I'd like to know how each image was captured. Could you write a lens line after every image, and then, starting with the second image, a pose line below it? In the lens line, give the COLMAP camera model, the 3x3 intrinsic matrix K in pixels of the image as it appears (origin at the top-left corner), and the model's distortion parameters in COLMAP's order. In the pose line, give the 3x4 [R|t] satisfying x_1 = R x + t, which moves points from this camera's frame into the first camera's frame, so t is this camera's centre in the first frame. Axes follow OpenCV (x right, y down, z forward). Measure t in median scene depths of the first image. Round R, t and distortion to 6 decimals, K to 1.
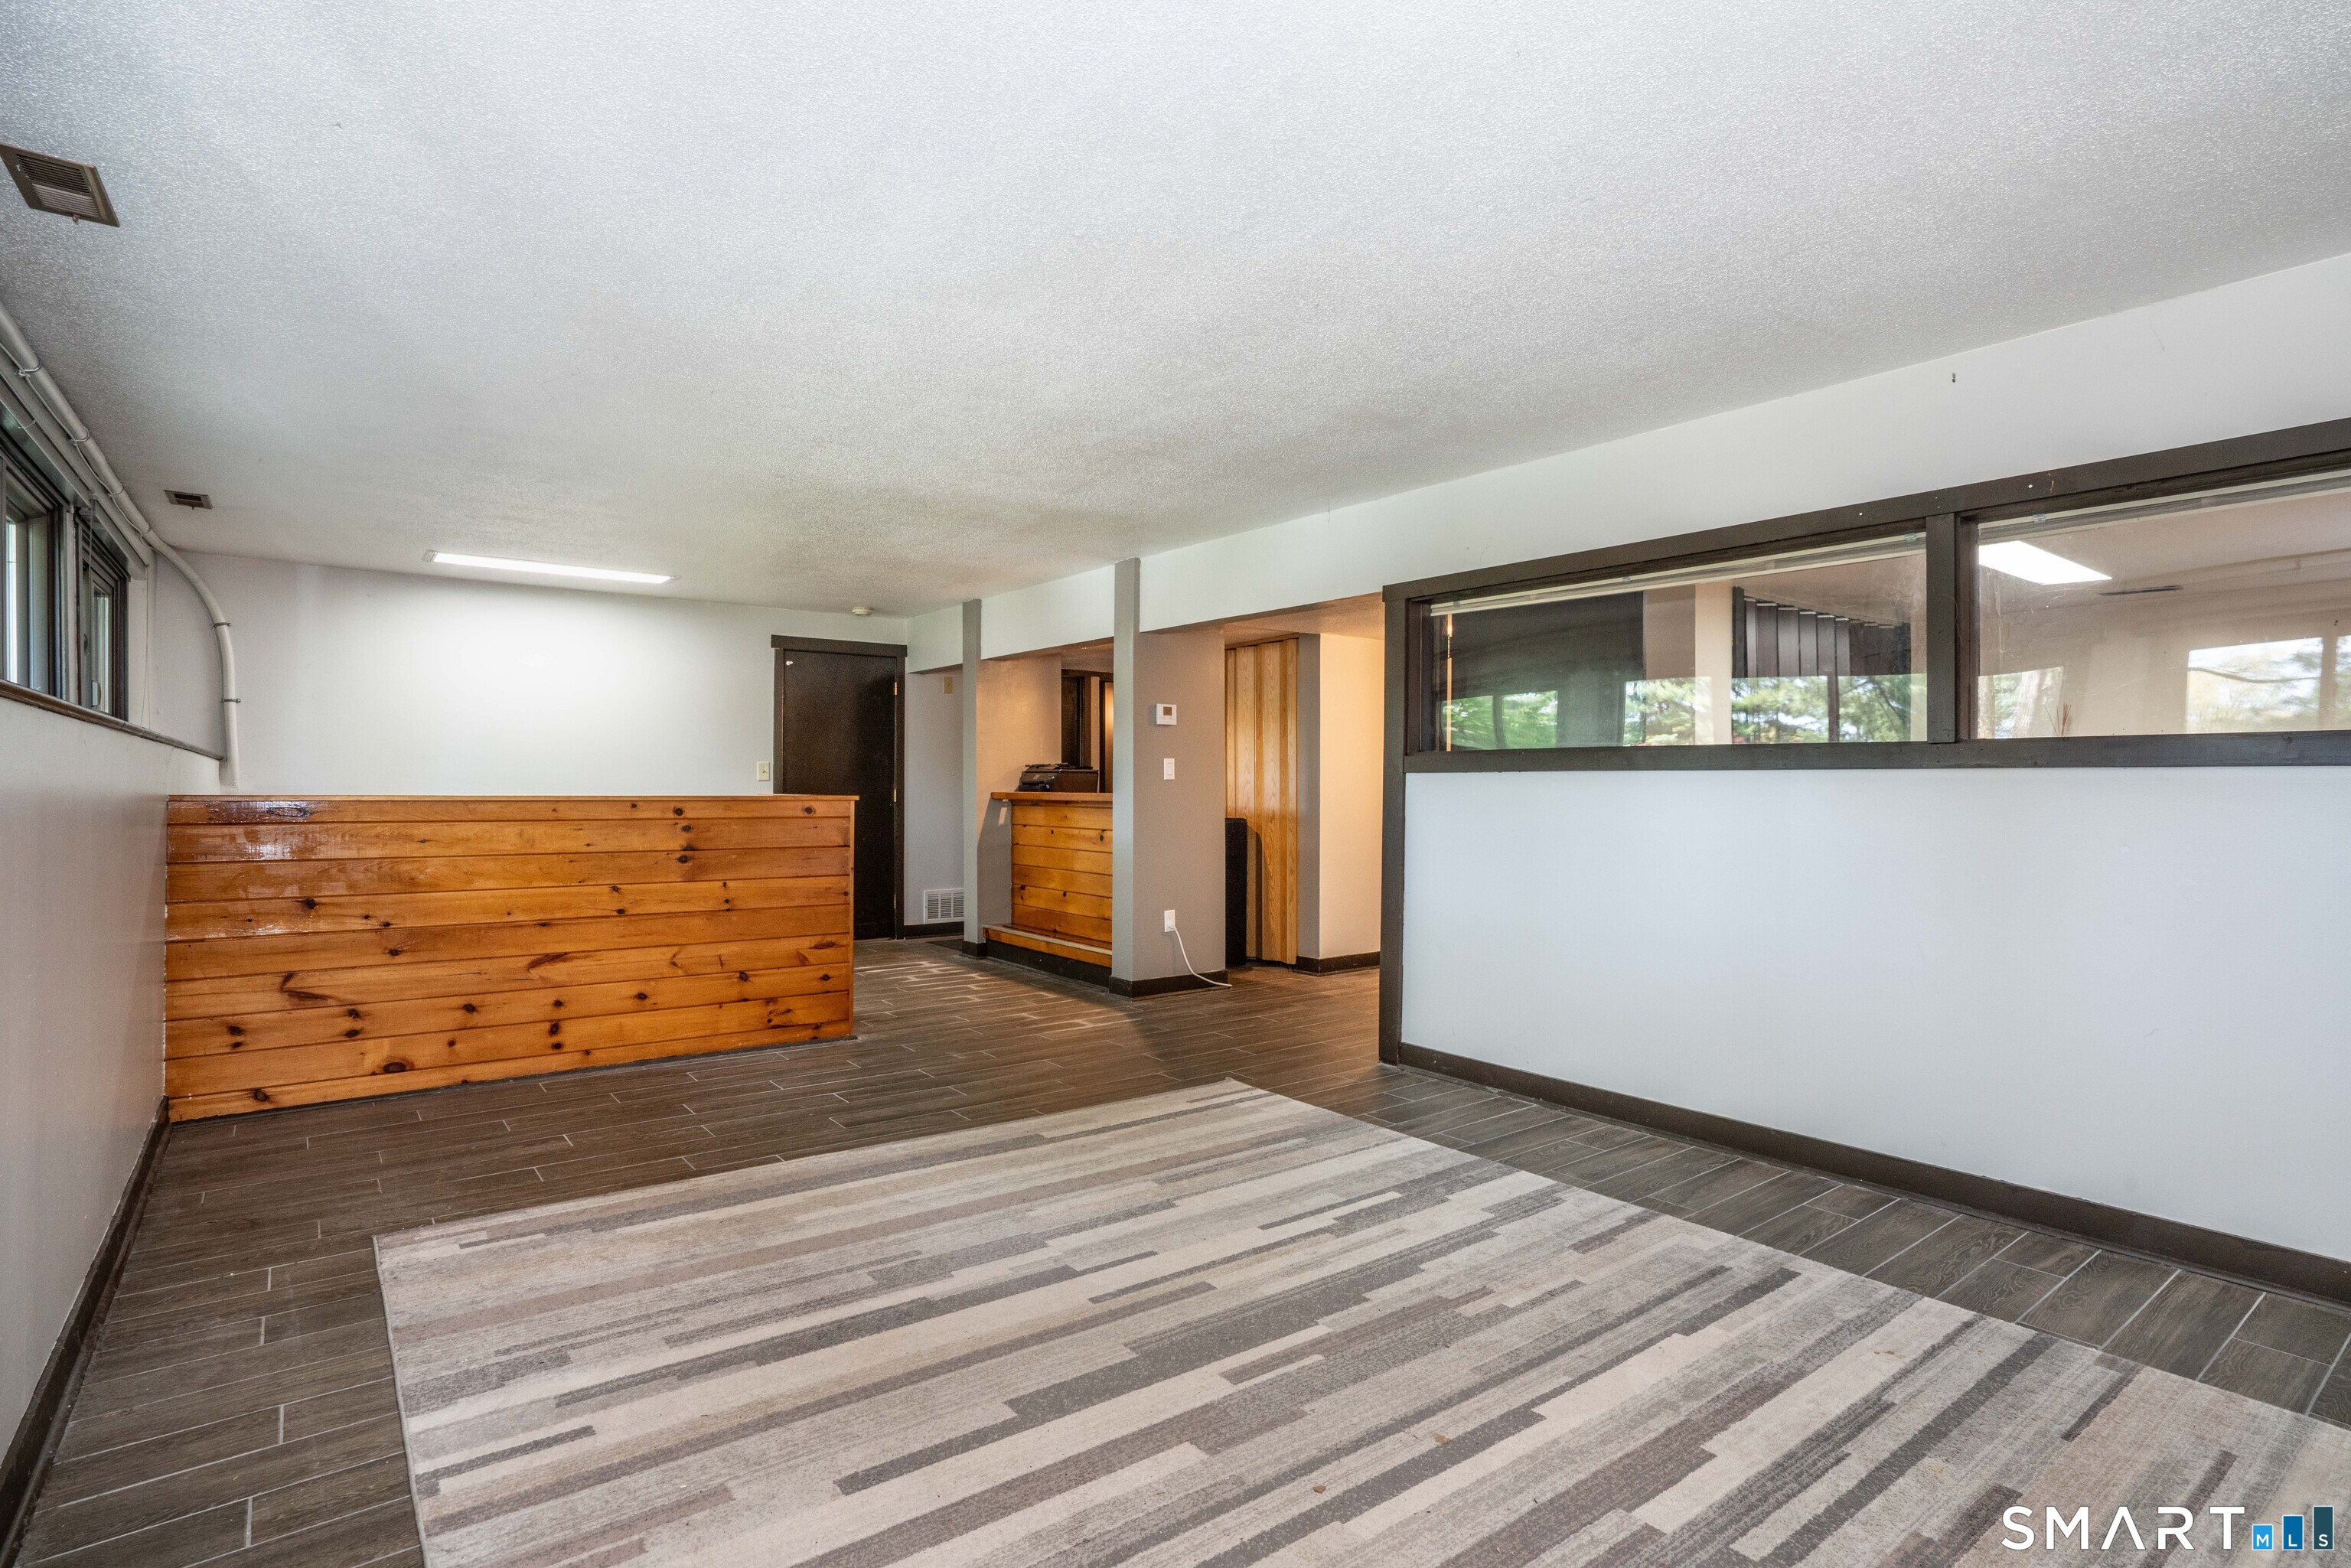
lens RADIAL K [[1152.4, 0, 1178.6], [0, 1152.4, 788.2], [0, 0, 1]] dist [-0.039426, 0.005397]
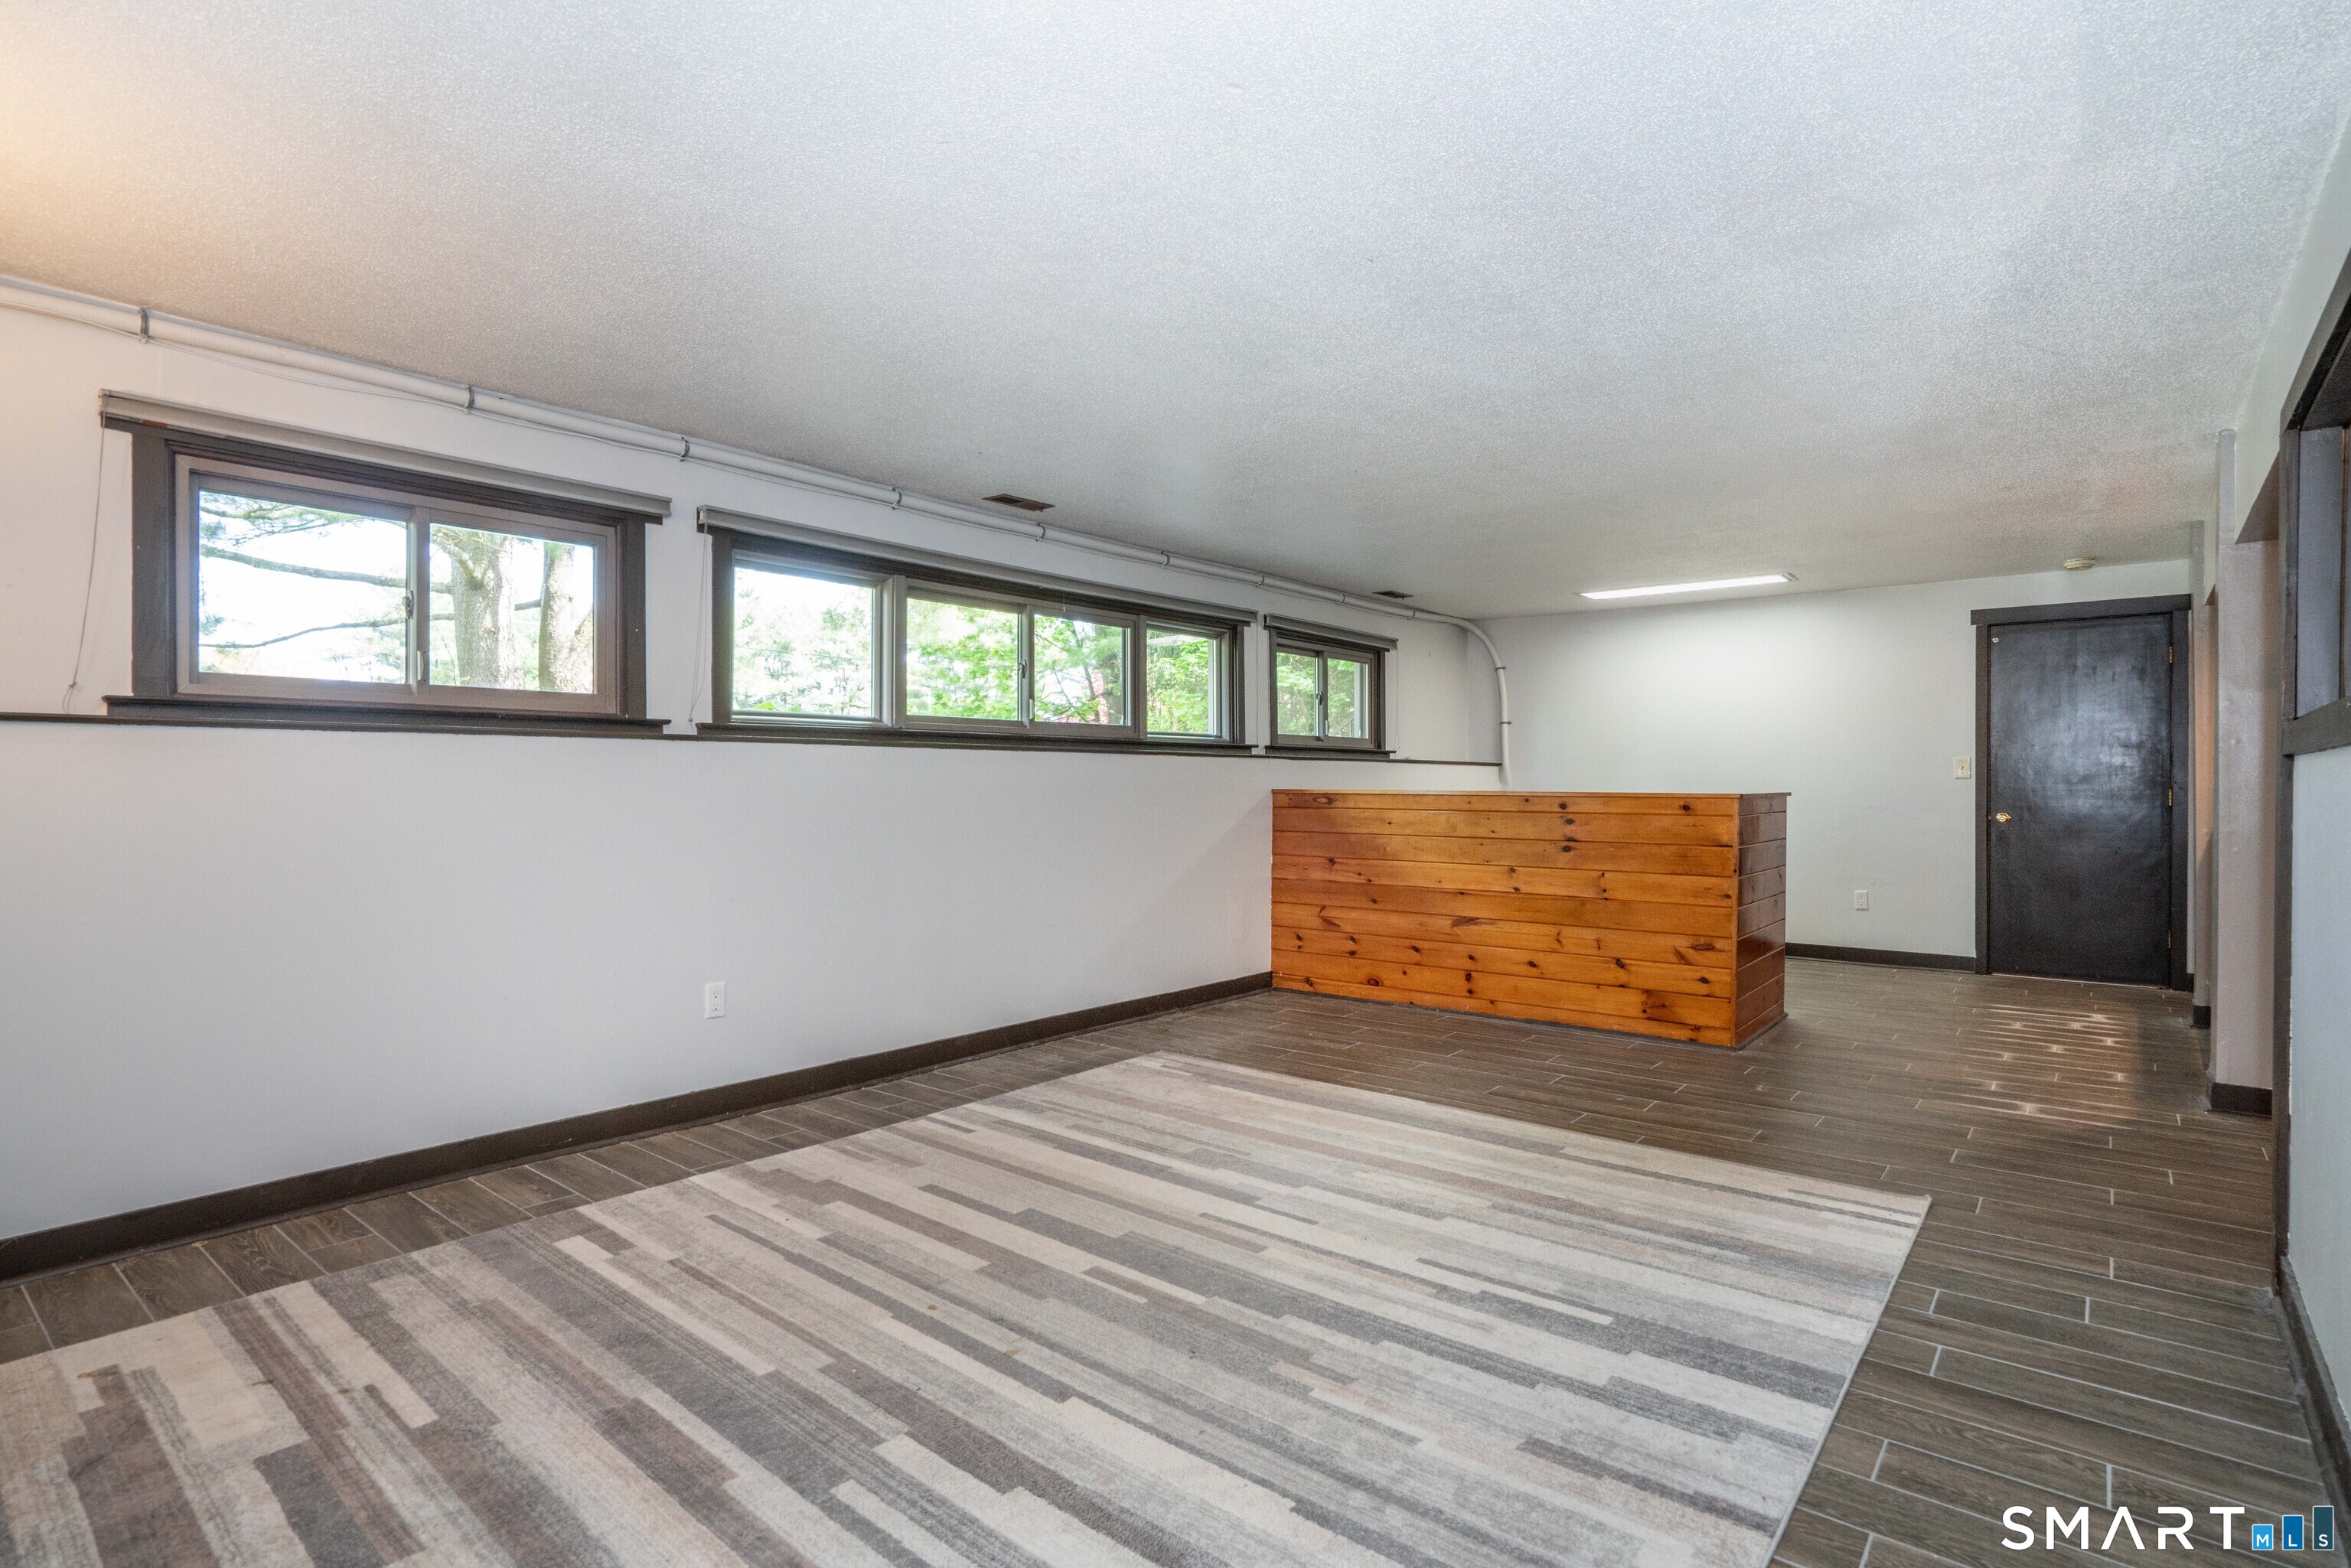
lens RADIAL K [[1152.4, 0, 1180.5], [0, 1152.4, 786.7], [0, 0, 1]] dist [-0.039426, 0.005397]
pose [[0.232184, -0.000772, -0.972671, 0.797618], [-0.001624, 0.999998, -0.001182, 0.004644], [0.972670, 0.001854, 0.232183, 0.519104]]
